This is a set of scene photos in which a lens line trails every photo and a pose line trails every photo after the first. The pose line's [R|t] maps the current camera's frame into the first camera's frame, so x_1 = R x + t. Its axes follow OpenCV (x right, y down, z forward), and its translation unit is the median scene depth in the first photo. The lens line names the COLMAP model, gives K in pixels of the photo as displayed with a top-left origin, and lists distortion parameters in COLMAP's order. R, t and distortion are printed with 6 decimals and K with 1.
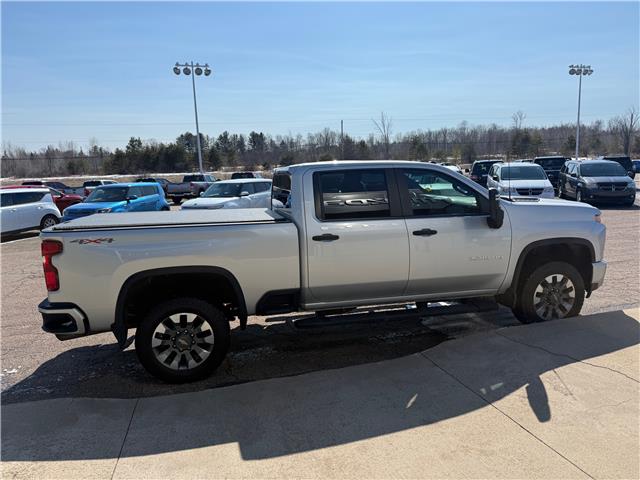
lens RADIAL K [[449.3, 0, 323.8], [0, 449.3, 240.2], [0, 0, 1]] dist [0.042683, -0.058034]
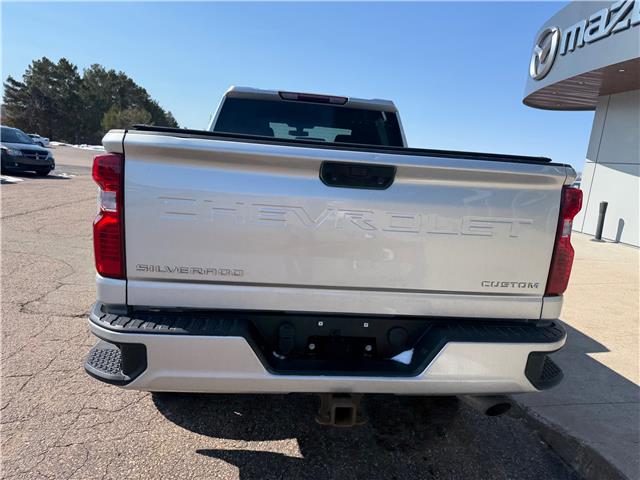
lens RADIAL K [[449.3, 0, 321.3], [0, 449.3, 244.5], [0, 0, 1]] dist [0.042683, -0.058034]
pose [[0.138084, -0.128409, 0.982061, -0.785595], [0.069360, 0.990379, 0.119745, -0.007887], [-0.987989, 0.051581, 0.145662, 0.844993]]
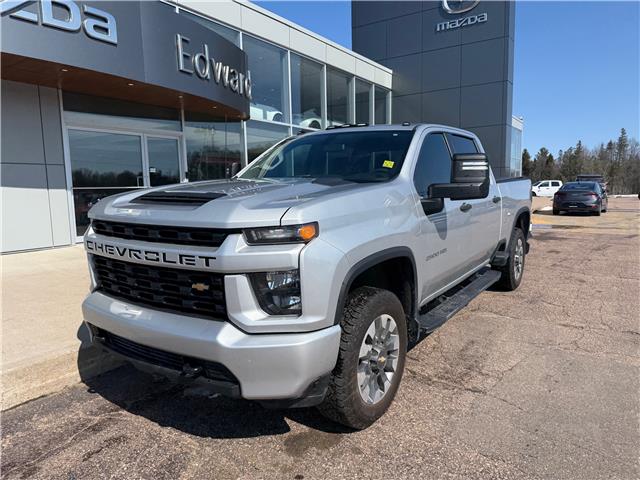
lens RADIAL K [[449.3, 0, 325.6], [0, 449.3, 246.3], [0, 0, 1]] dist [0.042683, -0.058034]
pose [[-0.745756, 0.139988, -0.651345, 0.747249], [-0.063635, 0.958237, 0.278804, -0.189703], [0.663173, 0.249369, -0.705703, 1.569306]]
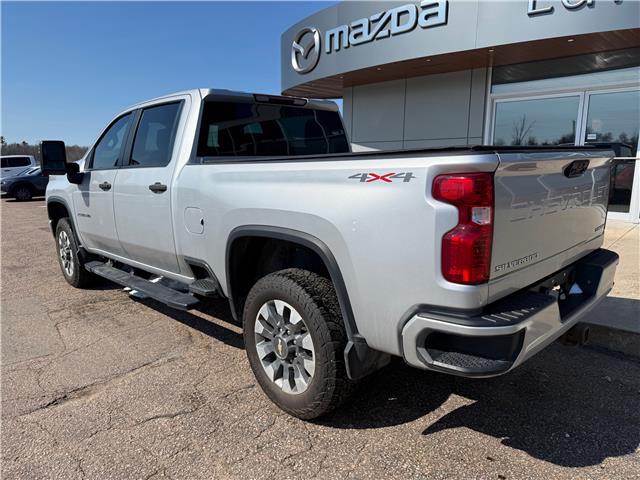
lens RADIAL K [[449.3, 0, 323.2], [0, 449.3, 250.8], [0, 0, 1]] dist [0.042683, -0.058034]
pose [[-0.505918, -0.129159, 0.852857, -0.737048], [0.165661, 0.955772, 0.243016, -0.082698], [-0.846524, 0.264232, -0.462145, 1.262126]]
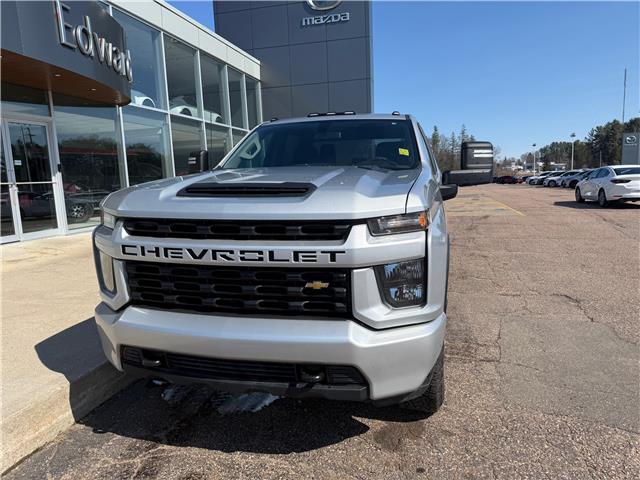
lens RADIAL K [[449.3, 0, 325.0], [0, 449.3, 243.7], [0, 0, 1]] dist [0.042683, -0.058034]
pose [[-0.480349, 0.187110, -0.856887, 0.878241], [-0.092827, 0.960647, 0.261804, -0.162488], [0.872151, 0.205299, -0.444077, 1.373216]]
